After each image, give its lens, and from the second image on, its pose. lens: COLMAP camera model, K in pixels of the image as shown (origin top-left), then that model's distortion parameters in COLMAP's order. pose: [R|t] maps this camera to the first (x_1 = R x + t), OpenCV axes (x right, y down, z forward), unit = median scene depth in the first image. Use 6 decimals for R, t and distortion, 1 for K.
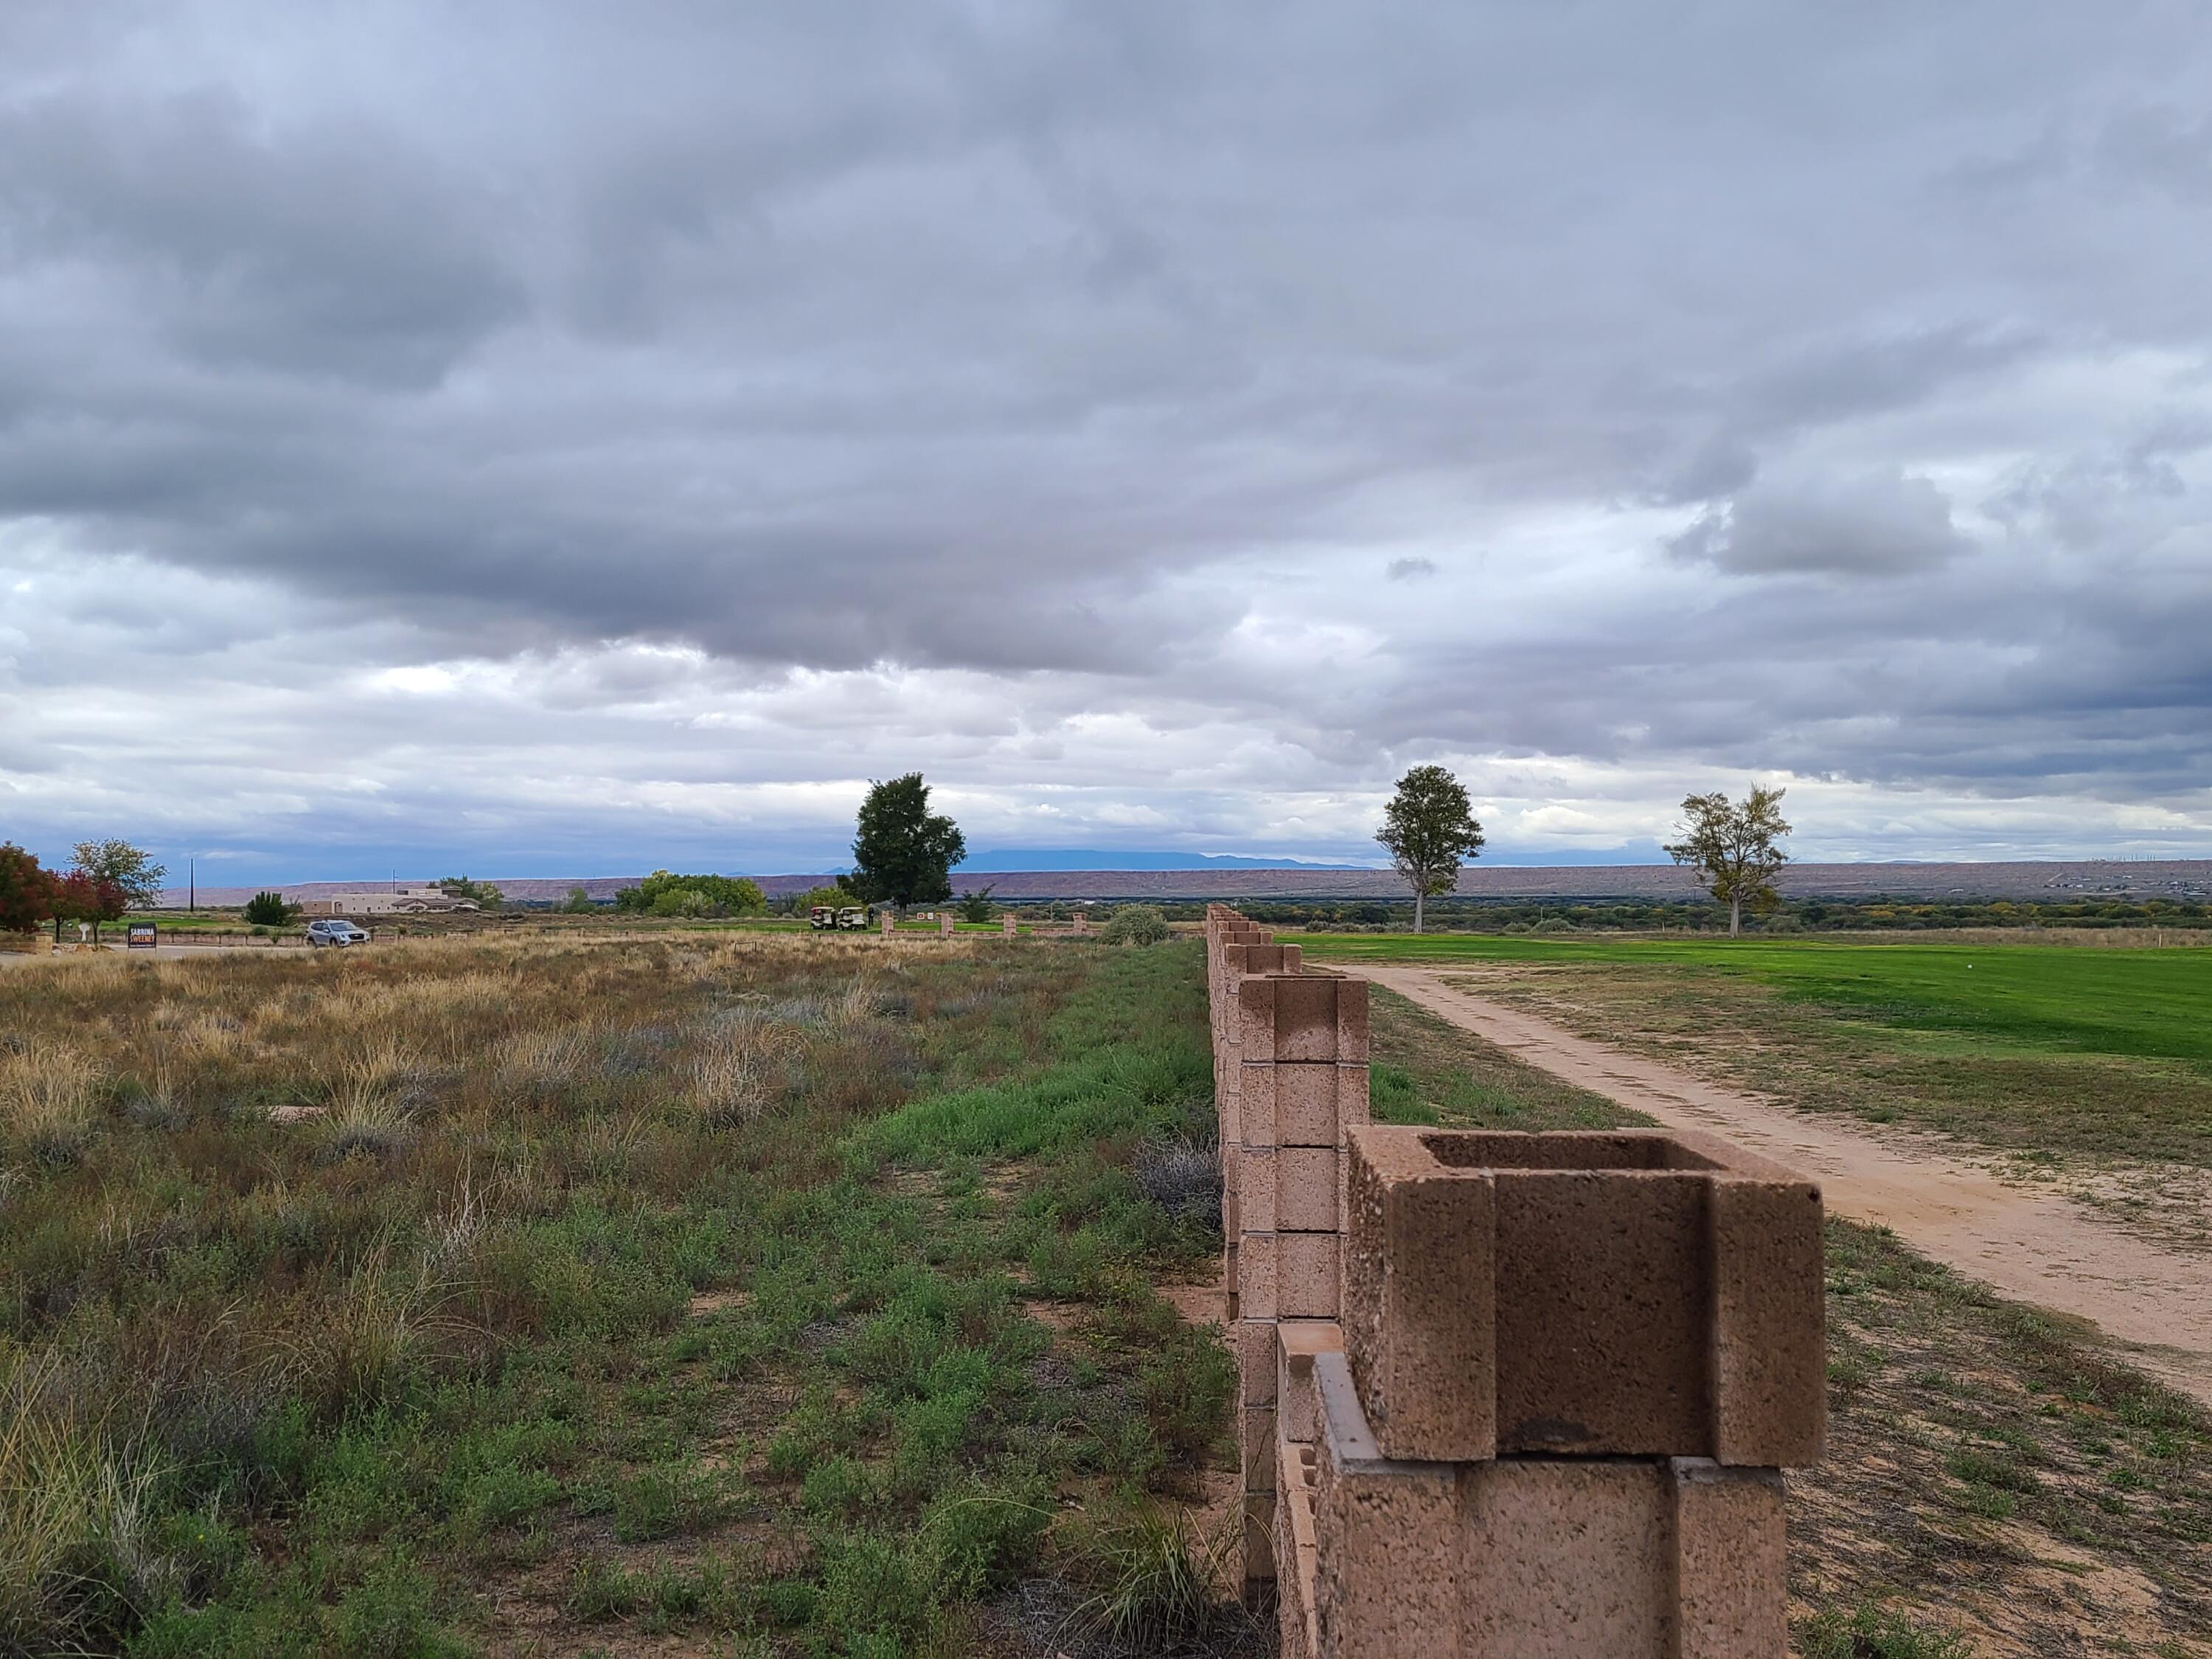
lens RADIAL K [[2339.4, 0, 1097.0], [0, 2339.4, 814.2], [0, 0, 1]] dist [0.040233, 0.000000]
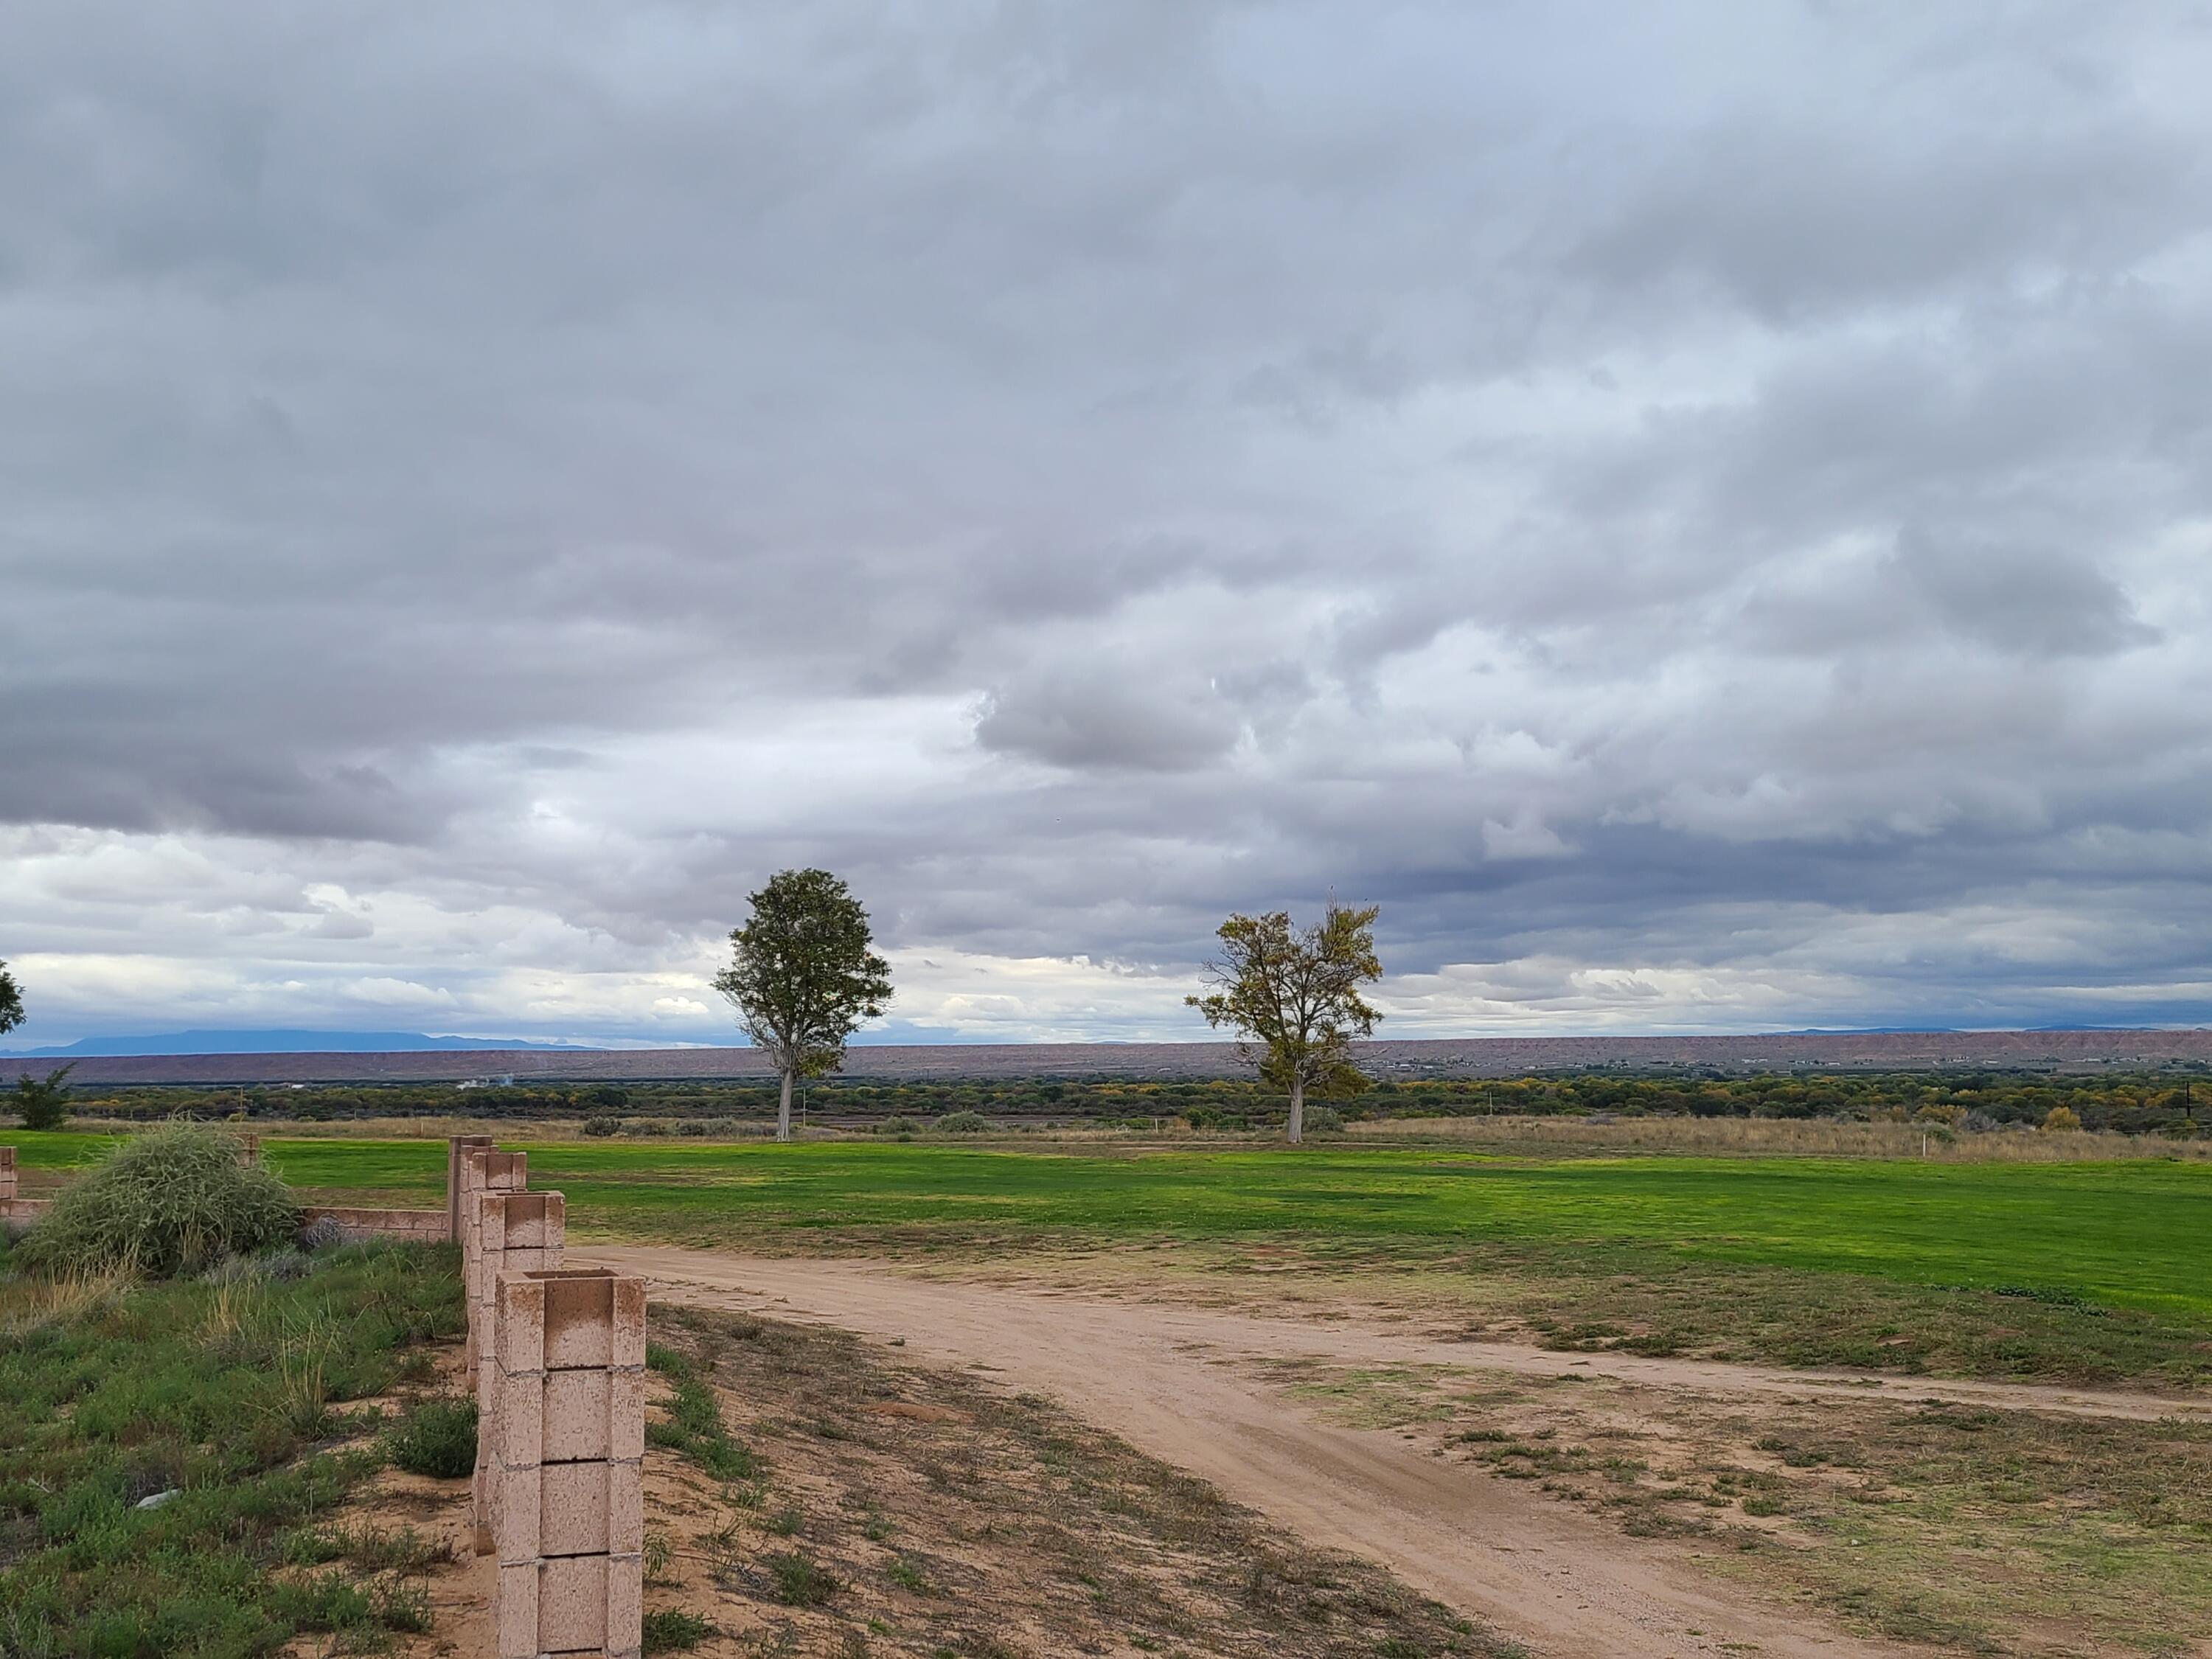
lens RADIAL K [[2339.4, 0, 1100.0], [0, 2339.4, 821.4], [0, 0, 1]] dist [0.040233, 0.000000]
pose [[0.943806, 0.032429, 0.328904, 0.008760], [-0.007873, 0.997098, -0.075718, 0.011117], [-0.330405, 0.068874, 0.941323, 0.326858]]
